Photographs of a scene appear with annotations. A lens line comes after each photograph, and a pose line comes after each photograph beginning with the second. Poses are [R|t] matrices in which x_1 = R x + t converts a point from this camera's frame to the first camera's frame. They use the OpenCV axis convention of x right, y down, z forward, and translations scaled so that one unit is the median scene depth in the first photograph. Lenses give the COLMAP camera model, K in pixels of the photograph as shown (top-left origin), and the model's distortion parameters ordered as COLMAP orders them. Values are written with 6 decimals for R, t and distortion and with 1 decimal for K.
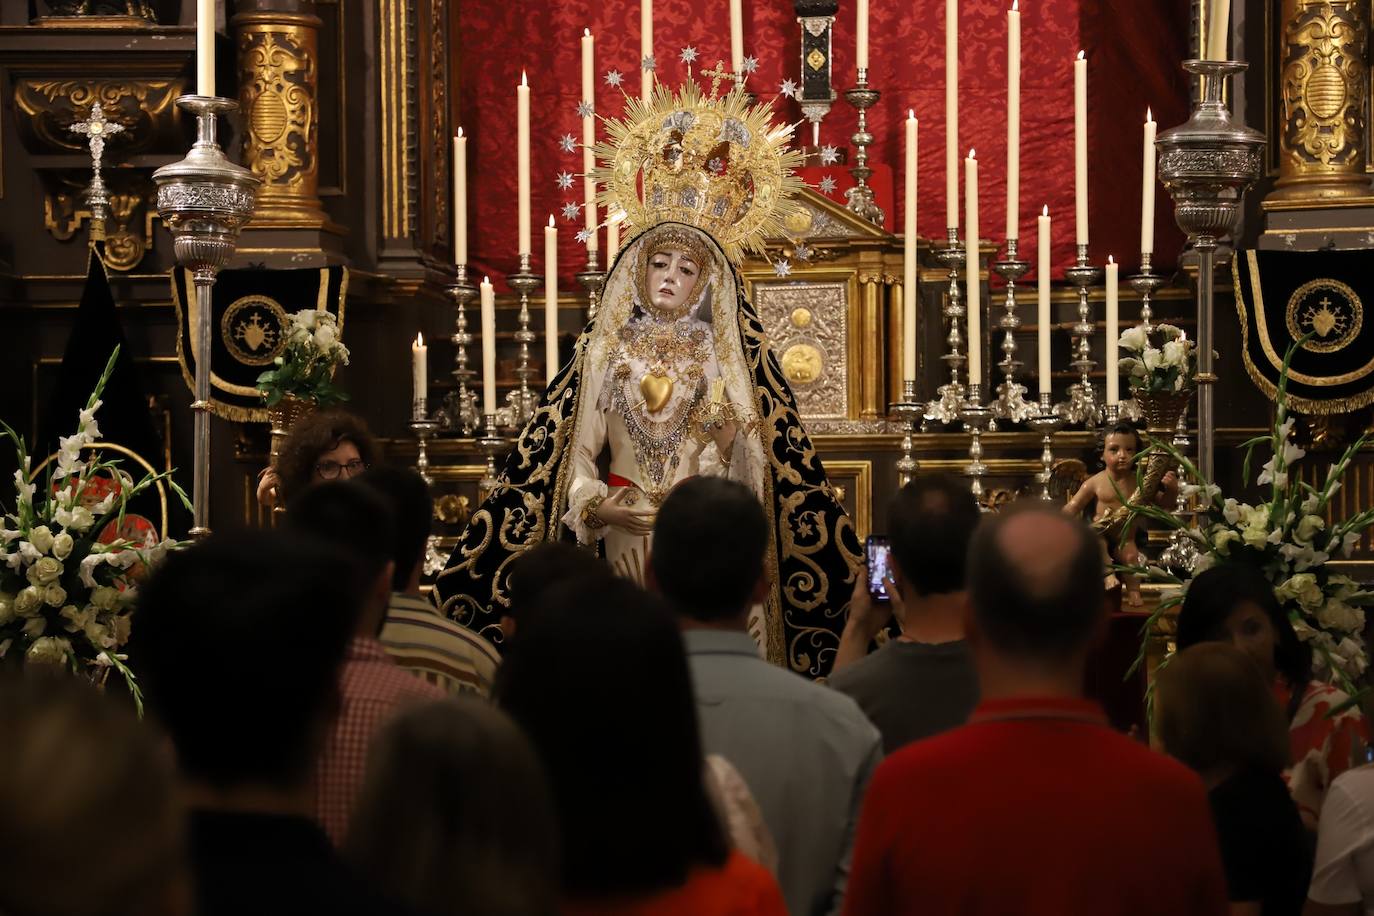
lens RADIAL K [[3627.4, 0, 679.2], [0, 3627.4, 462.5], [0, 0, 1]] dist [0.610922, -0.008534]
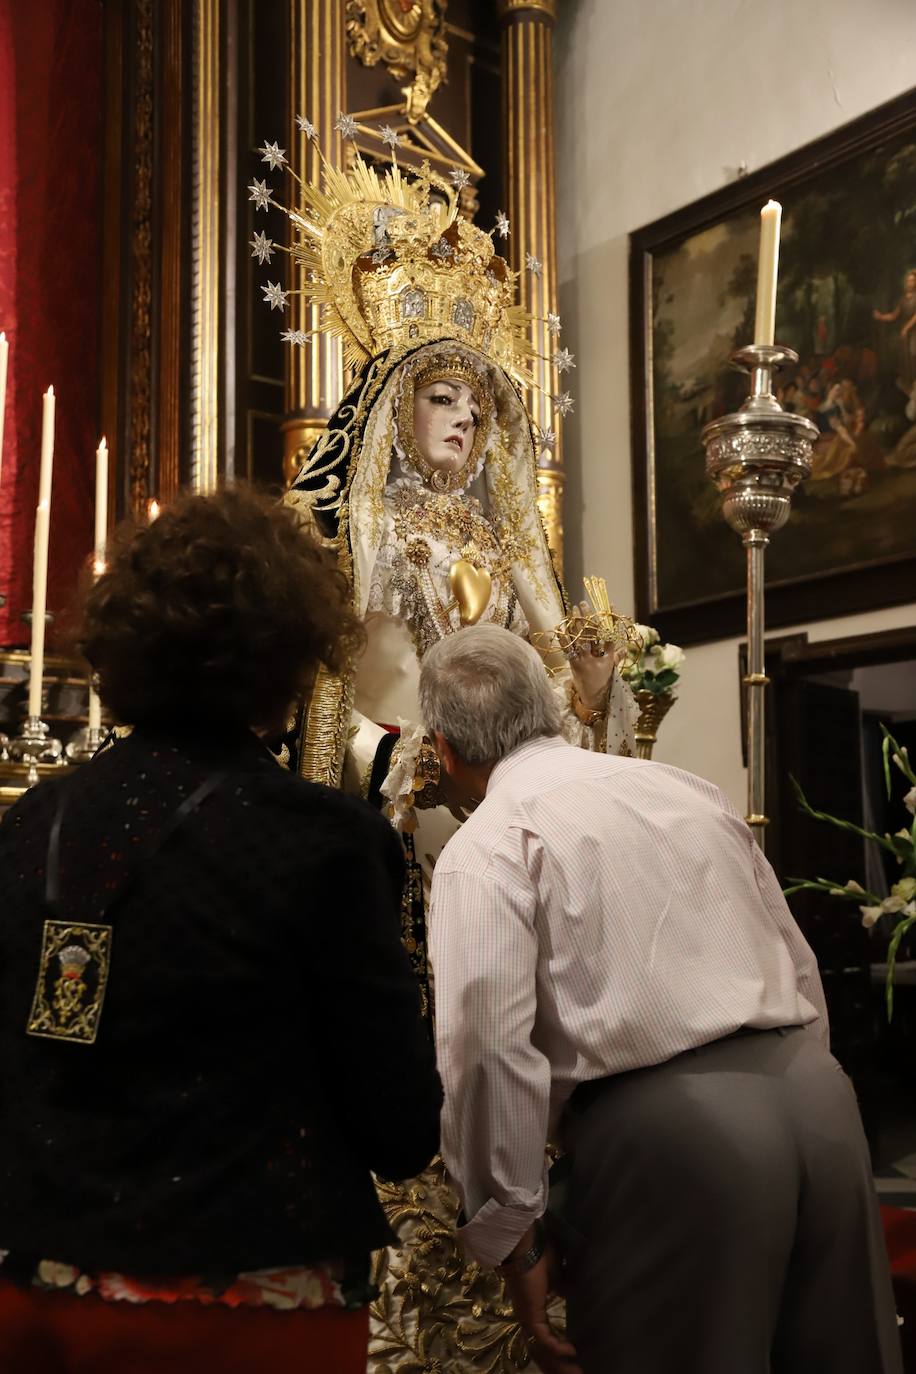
lens RADIAL K [[1458.0, 0, 461.0], [0, 1458.0, 695.3], [0, 0, 1]] dist [0.044350, 0.048642]
pose [[0.702707, 0.095600, 0.705028, -0.166164], [-0.018535, 0.993055, -0.116182, 0.024737], [-0.711238, 0.068574, 0.699598, 0.765737]]
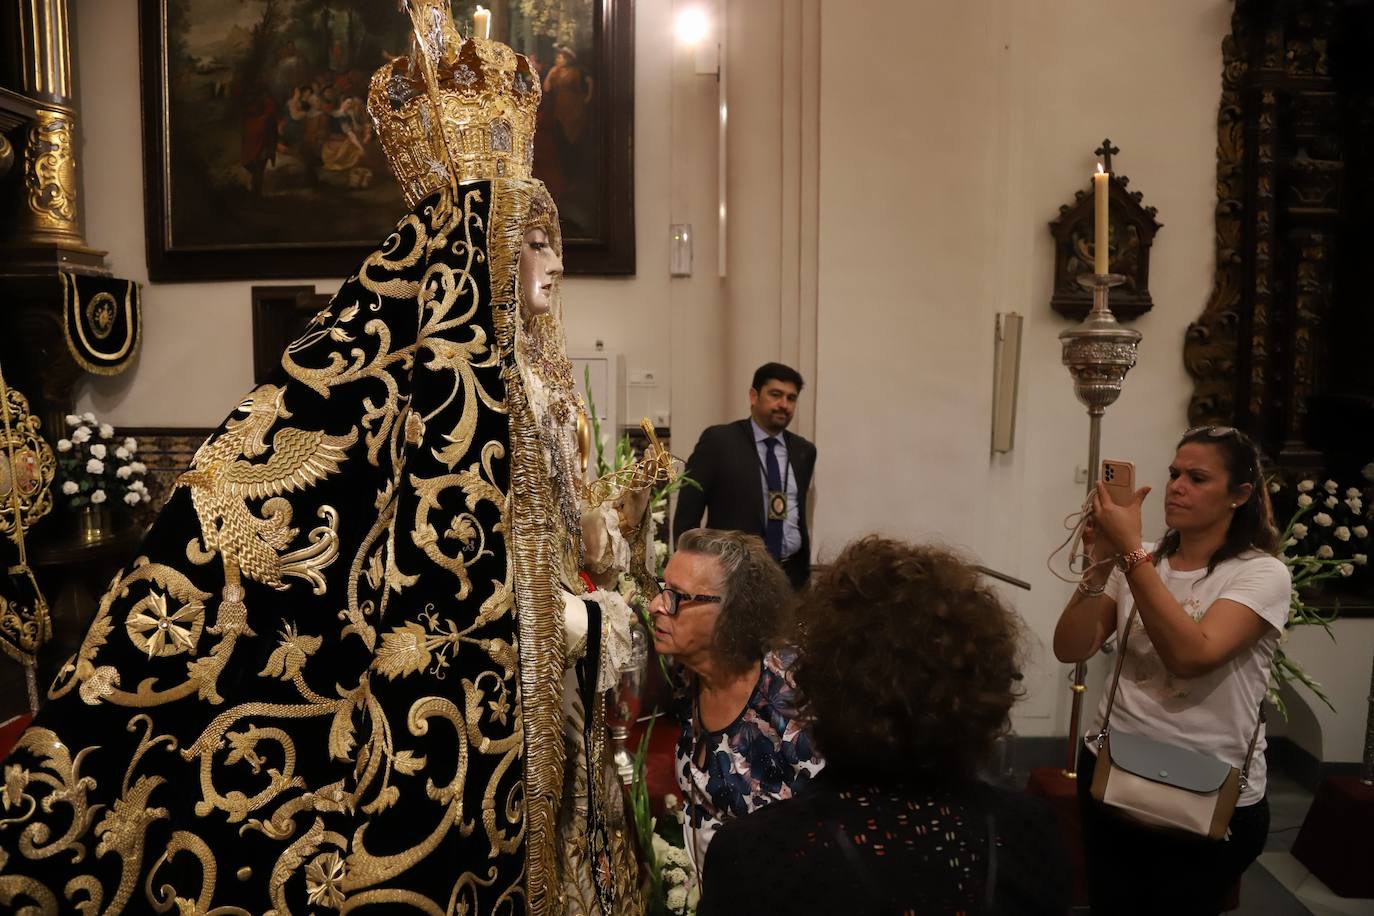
lens RADIAL K [[947.4, 0, 685.6], [0, 947.4, 462.7], [0, 0, 1]] dist [-0.121159, 0.067818]
pose [[-0.075478, -0.092911, 0.992809, -0.168152], [-0.032723, 0.995344, 0.090660, -0.029340], [-0.996610, -0.025644, -0.078167, 0.917819]]
